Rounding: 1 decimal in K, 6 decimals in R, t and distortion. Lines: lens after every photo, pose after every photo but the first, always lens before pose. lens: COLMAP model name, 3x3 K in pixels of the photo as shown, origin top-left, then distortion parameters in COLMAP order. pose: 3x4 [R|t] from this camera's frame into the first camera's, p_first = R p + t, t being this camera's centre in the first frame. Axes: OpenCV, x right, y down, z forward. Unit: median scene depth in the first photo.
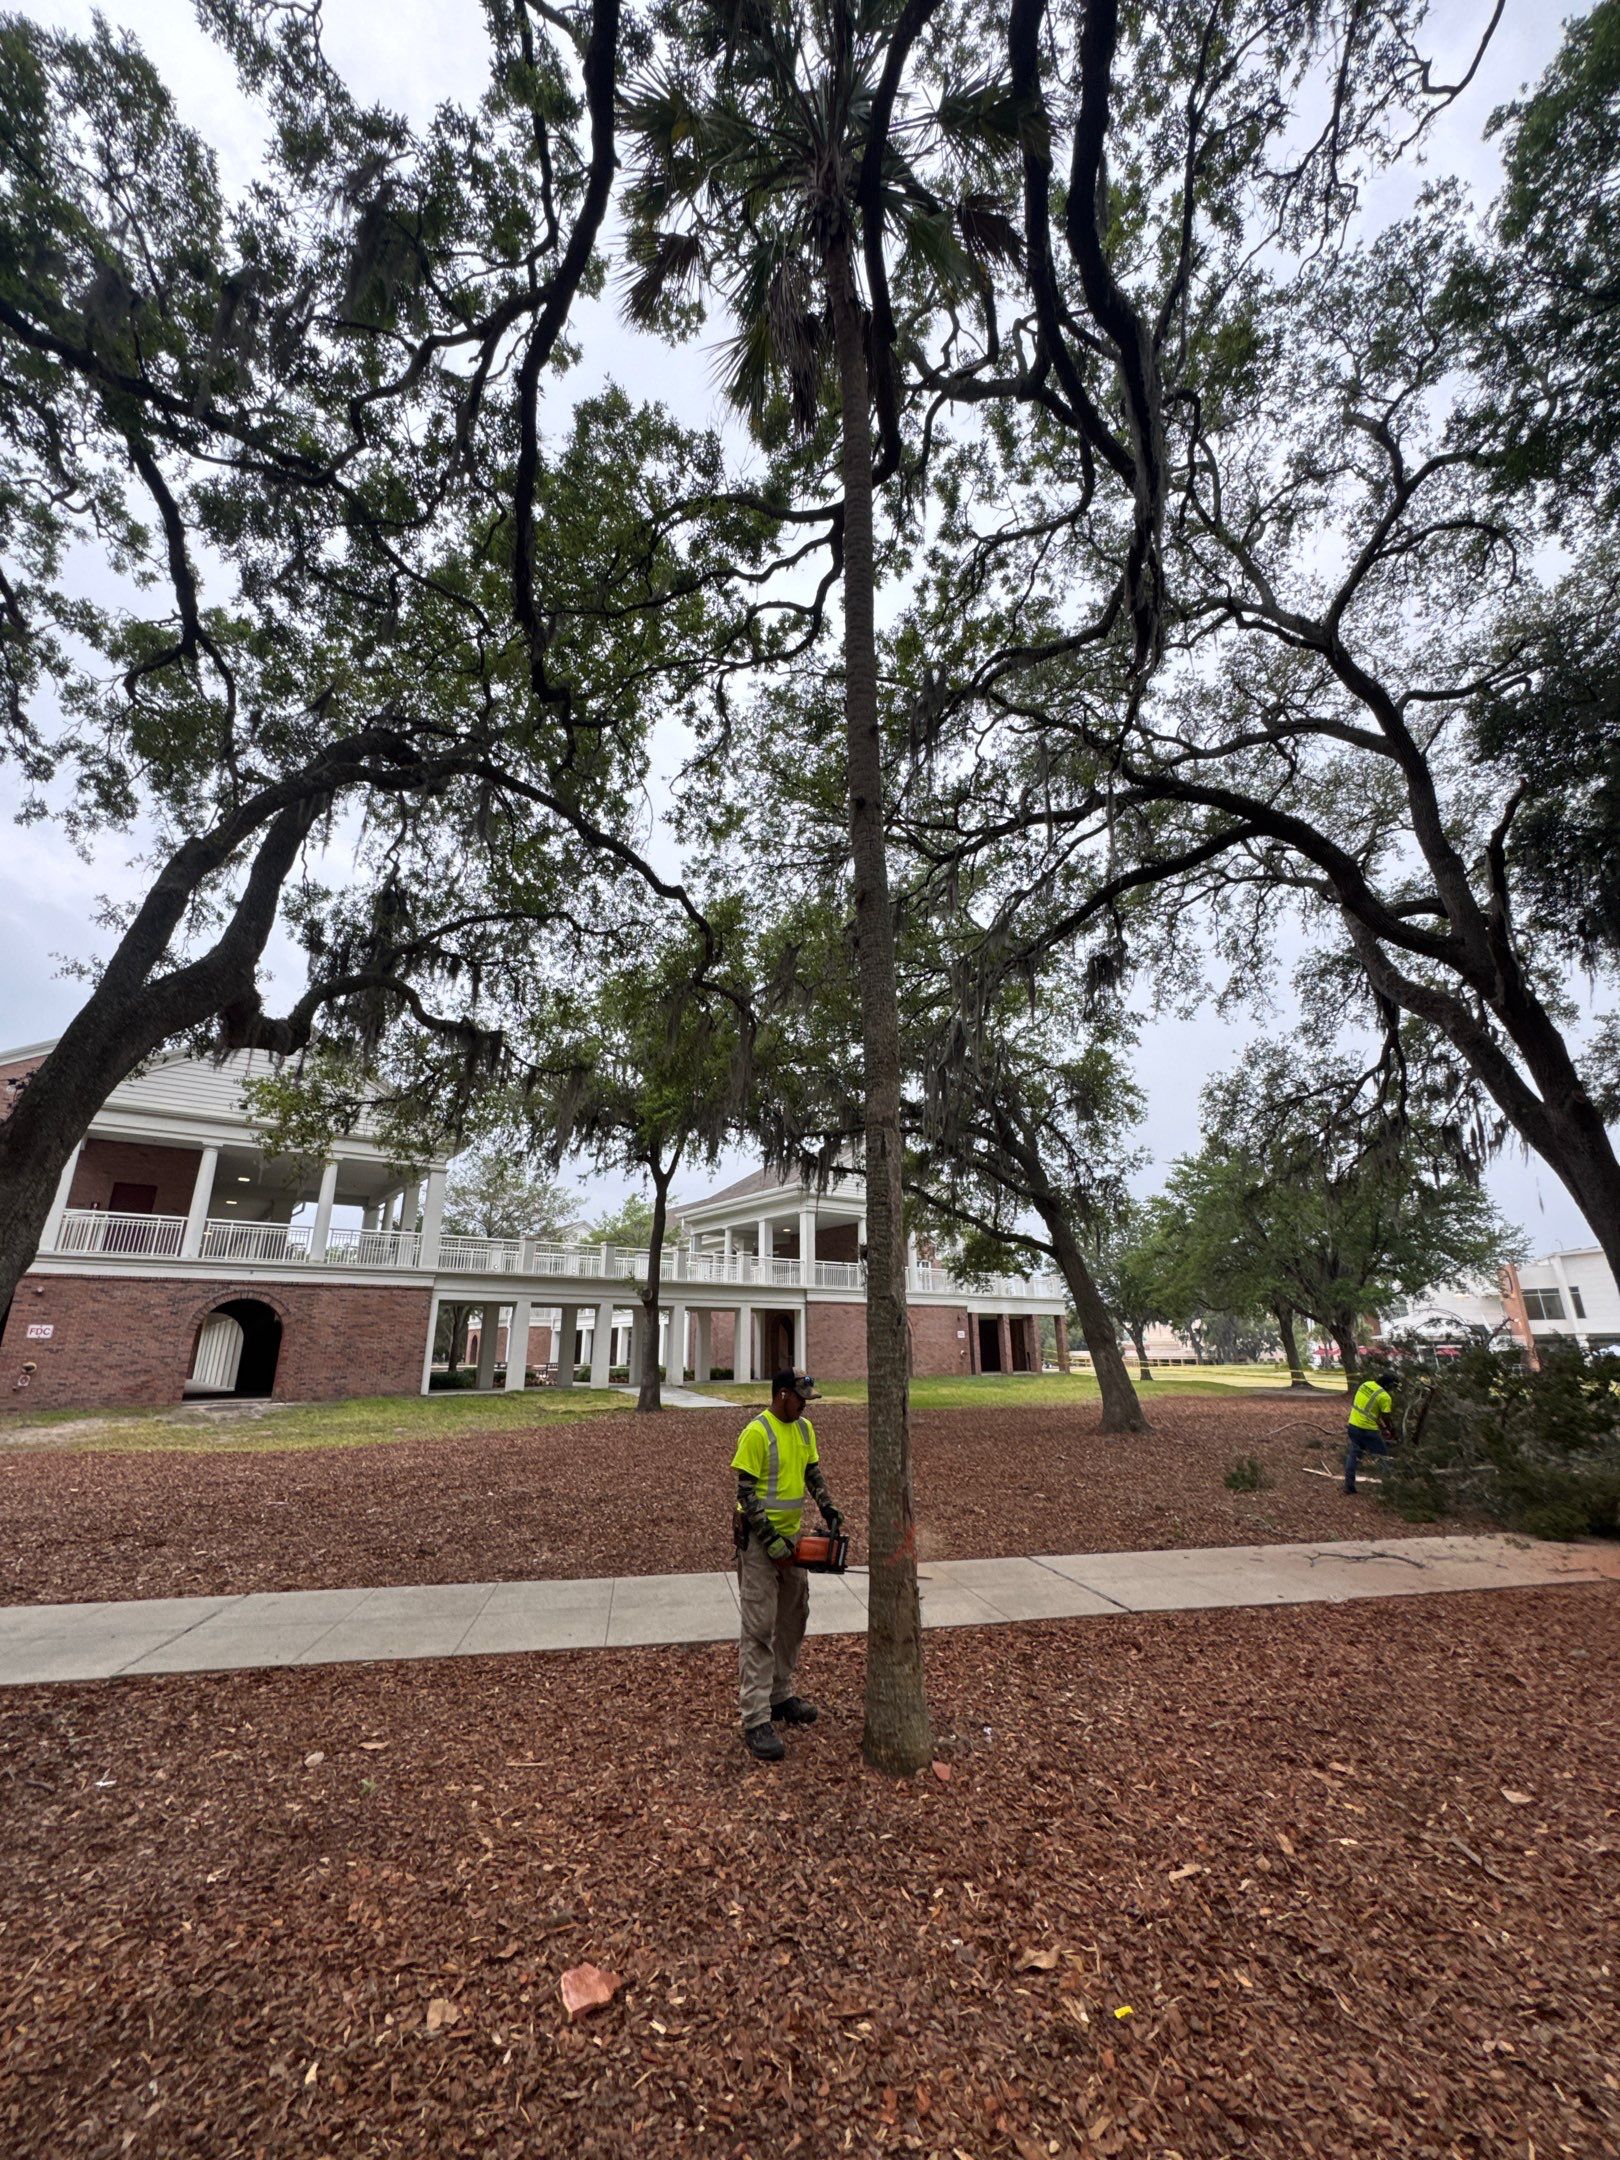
lens RADIAL K [[871.7, 0, 812.1], [0, 871.7, 1082.6], [0, 0, 1]] dist [-0.005283, -0.000094]
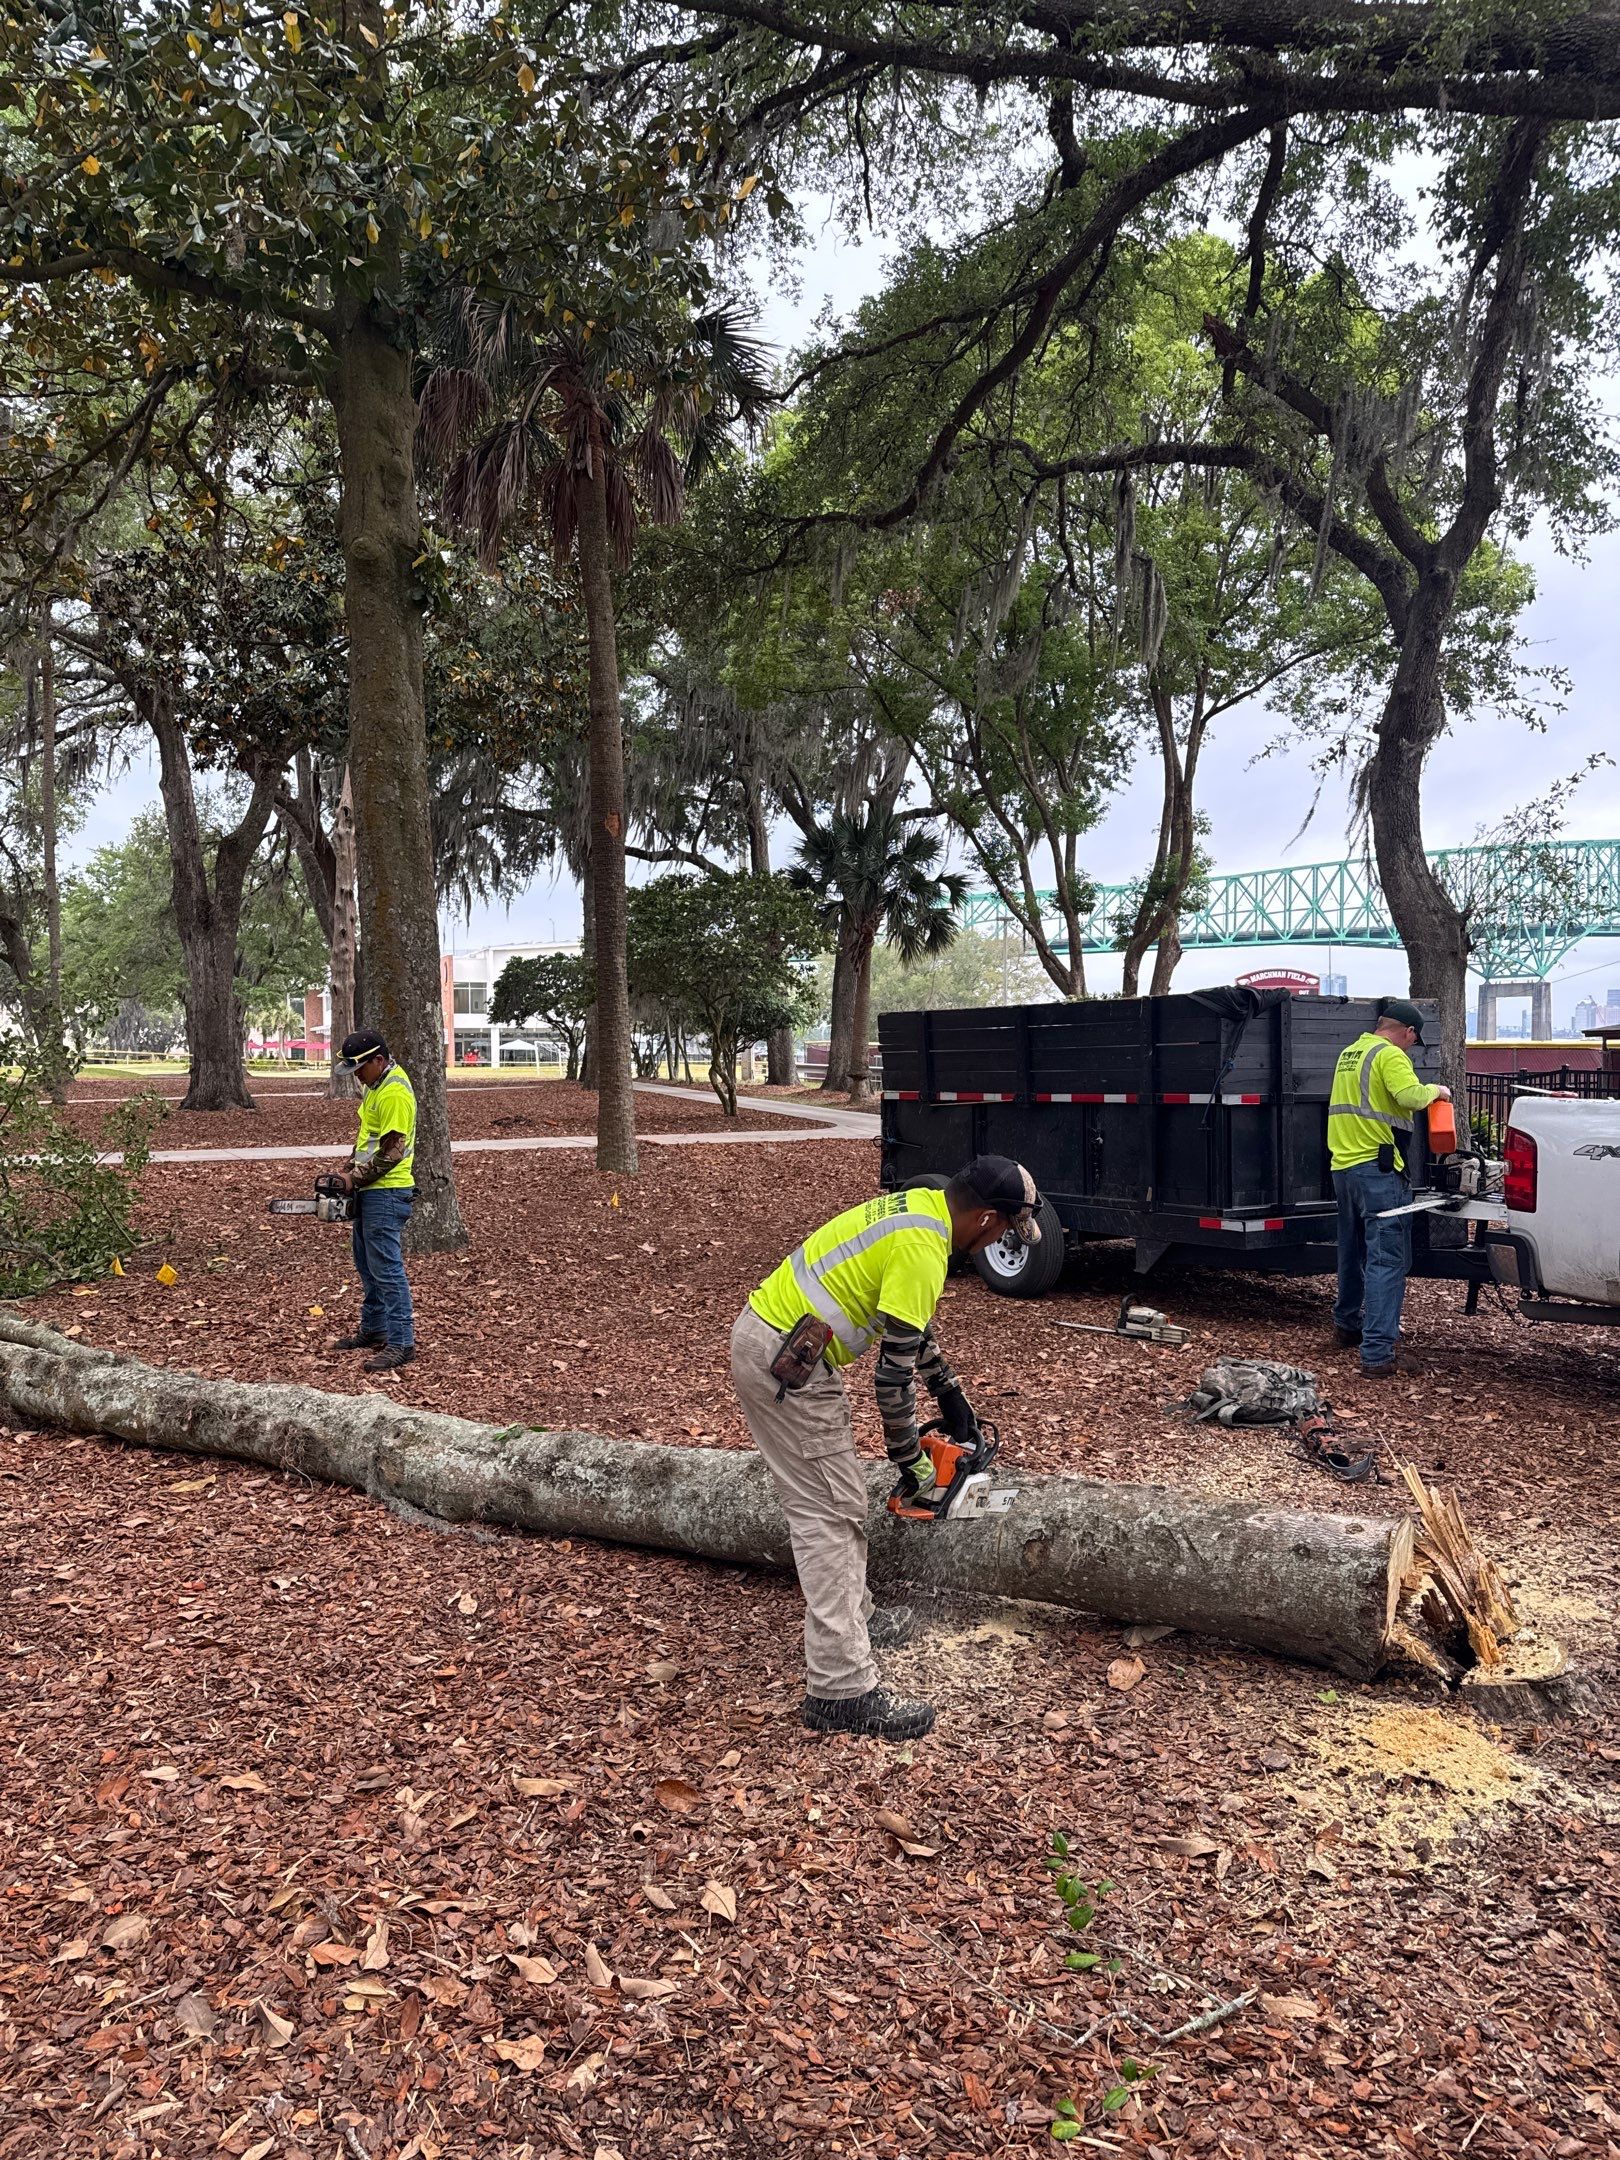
lens RADIAL K [[1509.7, 0, 804.8], [0, 1509.7, 1118.7], [0, 0, 1]] dist [0.045489, -0.061567]
pose [[0.660916, -0.032893, 0.749739, -0.391864], [-0.222075, 0.945723, 0.237256, -0.228172], [-0.716849, -0.323305, 0.617739, -0.795539]]
